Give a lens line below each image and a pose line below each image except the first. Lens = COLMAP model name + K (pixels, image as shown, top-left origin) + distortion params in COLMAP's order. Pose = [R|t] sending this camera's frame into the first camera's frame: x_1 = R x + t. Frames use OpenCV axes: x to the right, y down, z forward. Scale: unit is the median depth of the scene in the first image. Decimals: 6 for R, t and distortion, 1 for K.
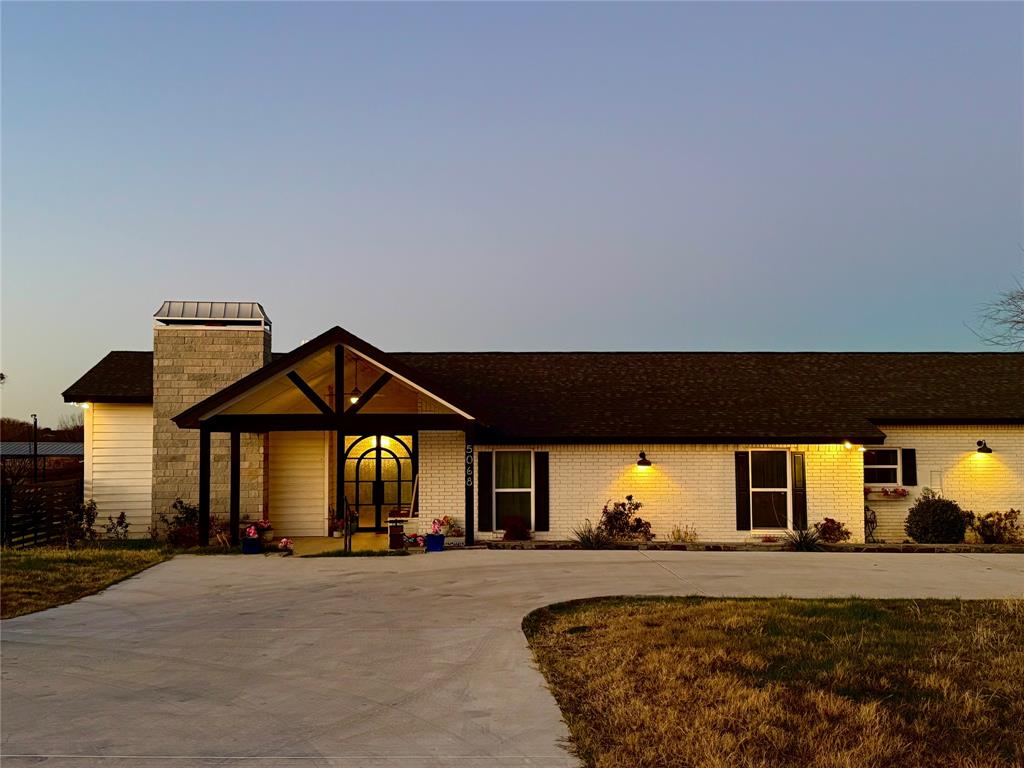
lens RADIAL K [[993.1, 0, 512.0], [0, 993.1, 384.0], [0, 0, 1]] dist [0.172351, -0.347485]
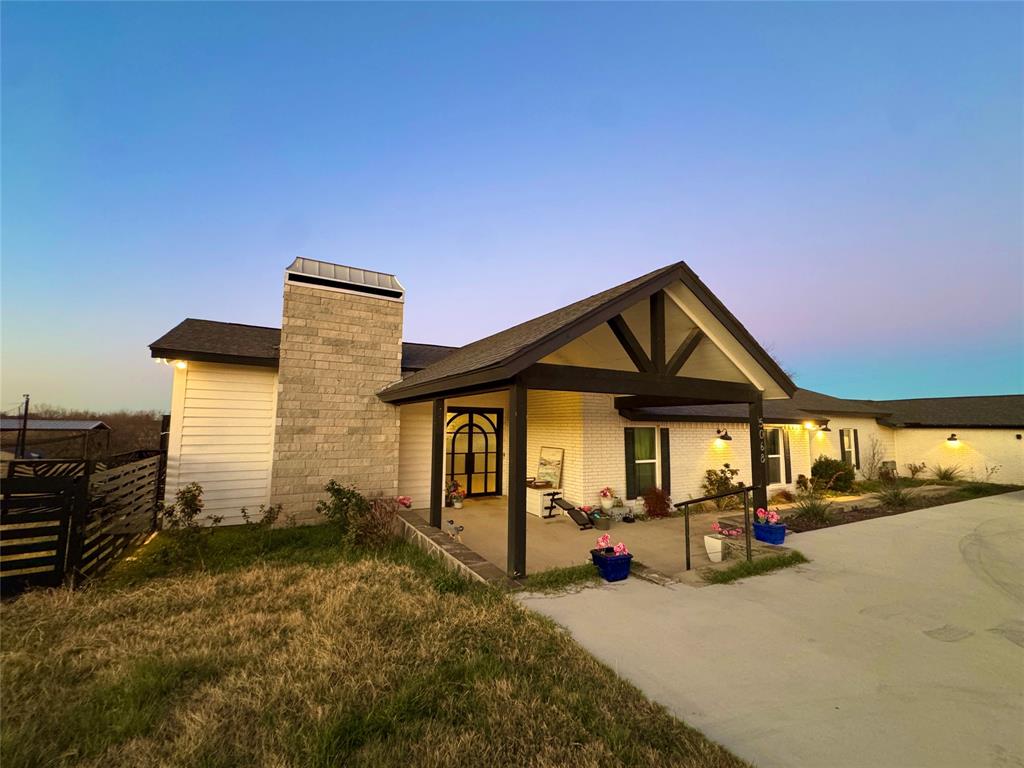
lens RADIAL K [[421.5, 0, 512.0], [0, 421.5, 384.0], [0, 0, 1]] dist [-0.000232, -0.000013]
pose [[0.898313, 0.057317, 0.435600, -0.342275], [-0.036203, 0.997739, -0.056624, 0.048771], [-0.437861, 0.035096, 0.898357, 0.603469]]
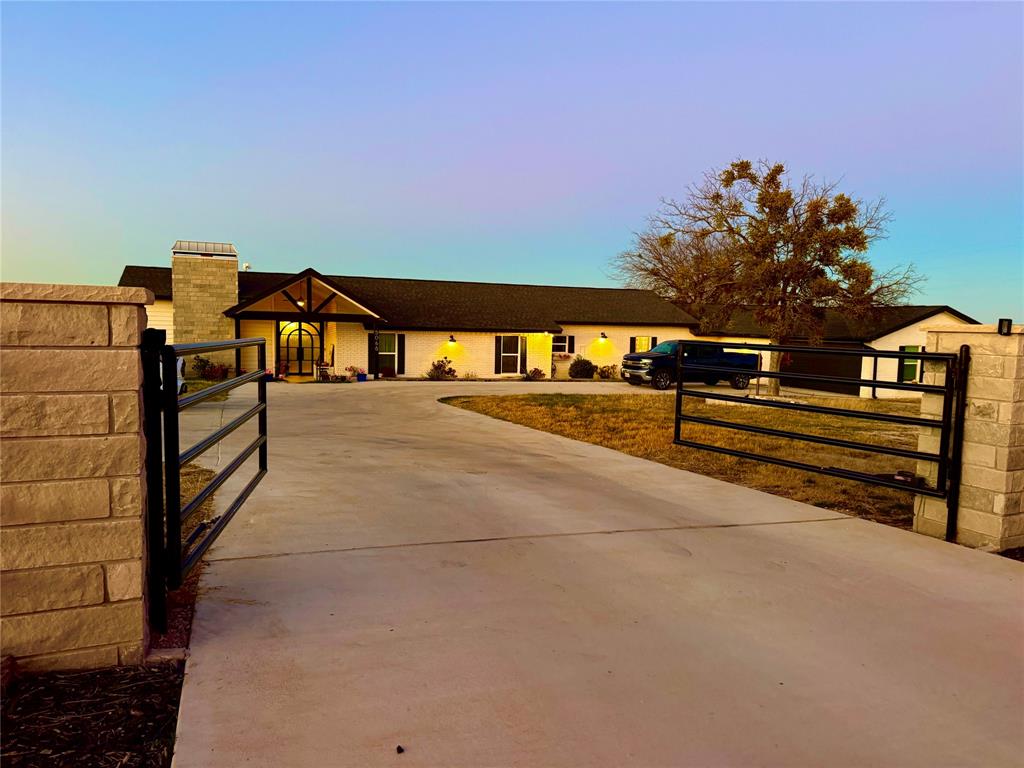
lens RADIAL K [[715.0, 0, 512.0], [0, 715.0, 384.0], [0, 0, 1]] dist [0.076768, -0.001405]
pose [[0.952903, 0.000529, 0.303274, -0.182855], [-0.043252, 0.990014, 0.134173, -0.031820], [-0.300175, -0.140971, 0.943410, -0.392678]]
